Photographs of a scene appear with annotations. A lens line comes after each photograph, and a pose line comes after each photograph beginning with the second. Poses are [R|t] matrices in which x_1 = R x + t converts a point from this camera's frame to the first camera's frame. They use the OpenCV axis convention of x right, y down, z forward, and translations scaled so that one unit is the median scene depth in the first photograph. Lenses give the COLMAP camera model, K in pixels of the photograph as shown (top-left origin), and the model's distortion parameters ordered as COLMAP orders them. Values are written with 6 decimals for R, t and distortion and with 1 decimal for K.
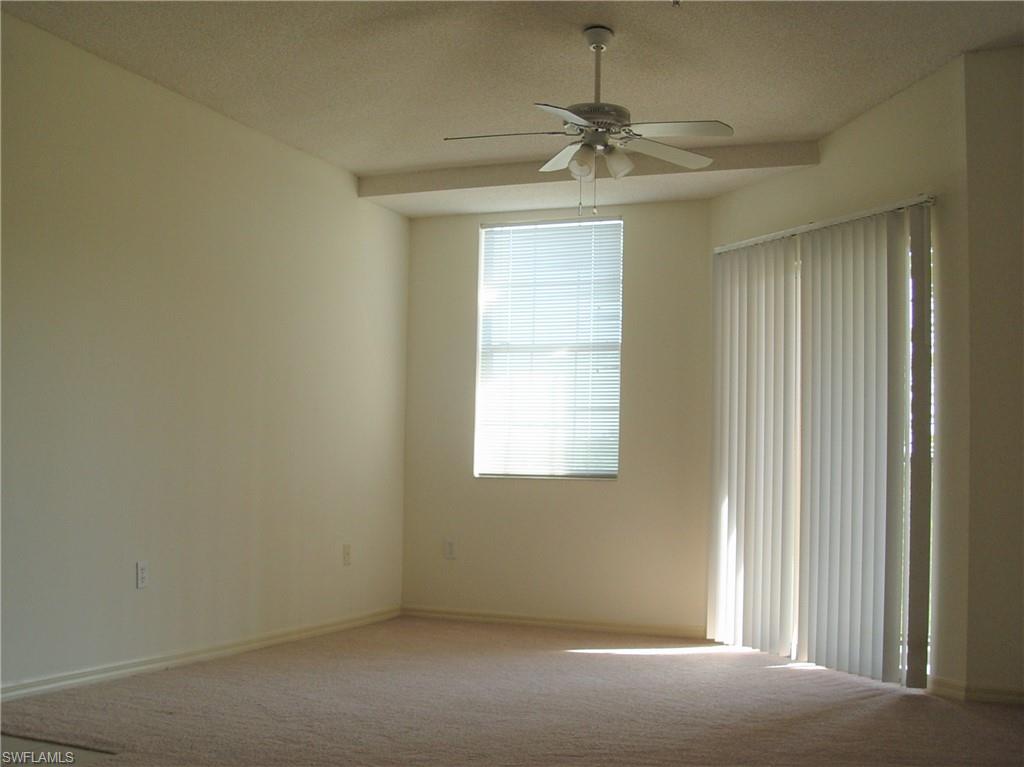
lens RADIAL K [[1240.4, 0, 512.0], [0, 1240.4, 383.5], [0, 0, 1]] dist [-0.239090, 0.295625]
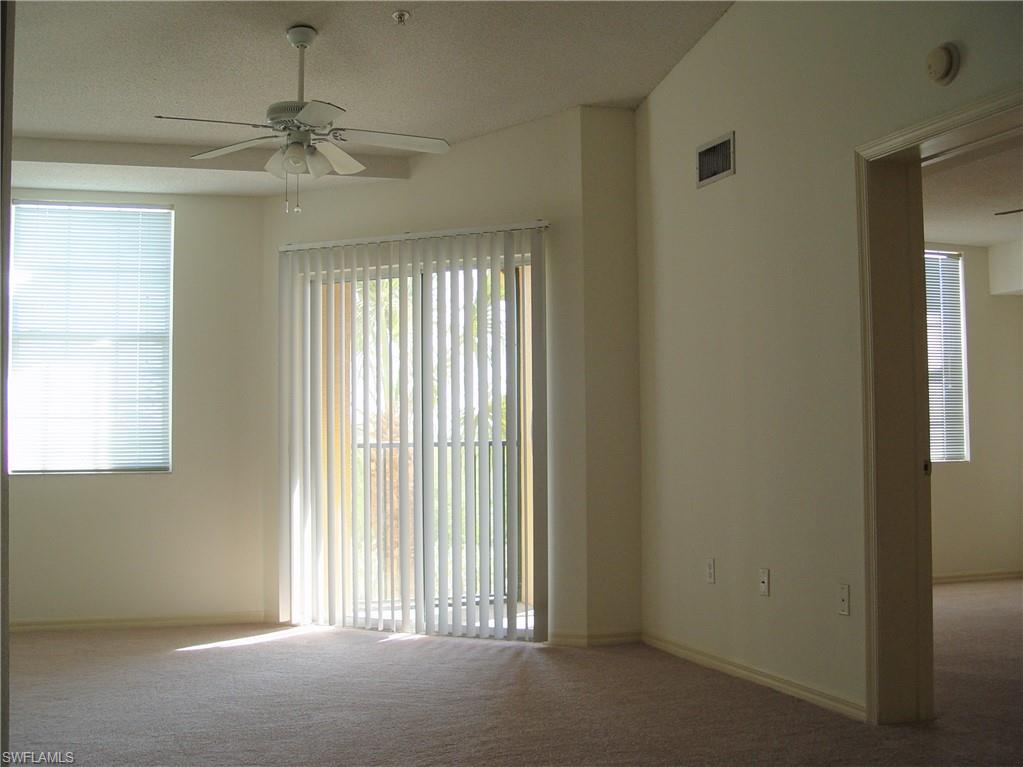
lens RADIAL K [[1239.2, 0, 511.5], [0, 1239.2, 383.5], [0, 0, 1]] dist [-0.239090, 0.295625]
pose [[0.748008, 0.011289, 0.663594, -0.356428], [-0.017199, 0.999849, 0.002378, -0.000432], [-0.663467, -0.013192, 0.748089, 0.093133]]
